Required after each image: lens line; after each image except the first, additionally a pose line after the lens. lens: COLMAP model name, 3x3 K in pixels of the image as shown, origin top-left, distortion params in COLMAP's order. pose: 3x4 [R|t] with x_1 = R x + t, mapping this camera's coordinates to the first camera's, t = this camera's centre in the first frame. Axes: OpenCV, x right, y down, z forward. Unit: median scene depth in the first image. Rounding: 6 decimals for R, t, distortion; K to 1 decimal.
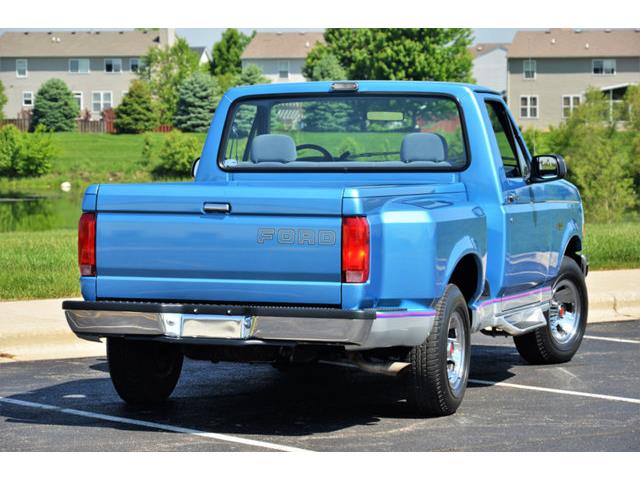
lens RADIAL K [[2658.4, 0, 320.0], [0, 2658.4, 240.0], [0, 0, 1]] dist [0.207559, 3.477488]
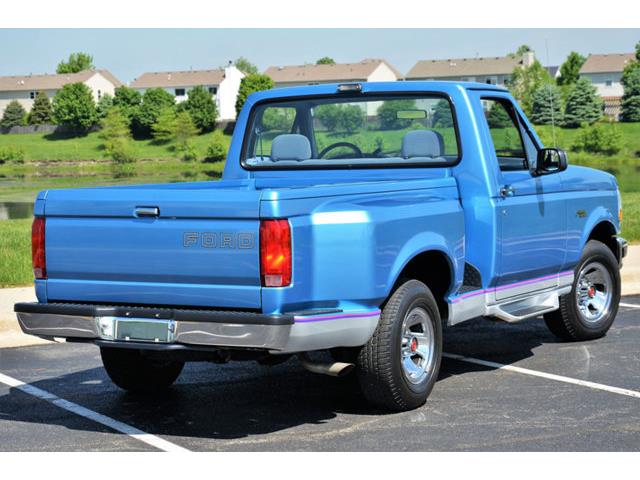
lens RADIAL K [[1719.6, 0, 320.0], [0, 1719.6, 240.0], [0, 0, 1]] dist [-0.008529, 0.509038]
pose [[0.979115, -0.011326, -0.202989, 0.137399], [0.016549, 0.999574, 0.024054, -0.014005], [0.202630, -0.026910, 0.978886, 0.329925]]
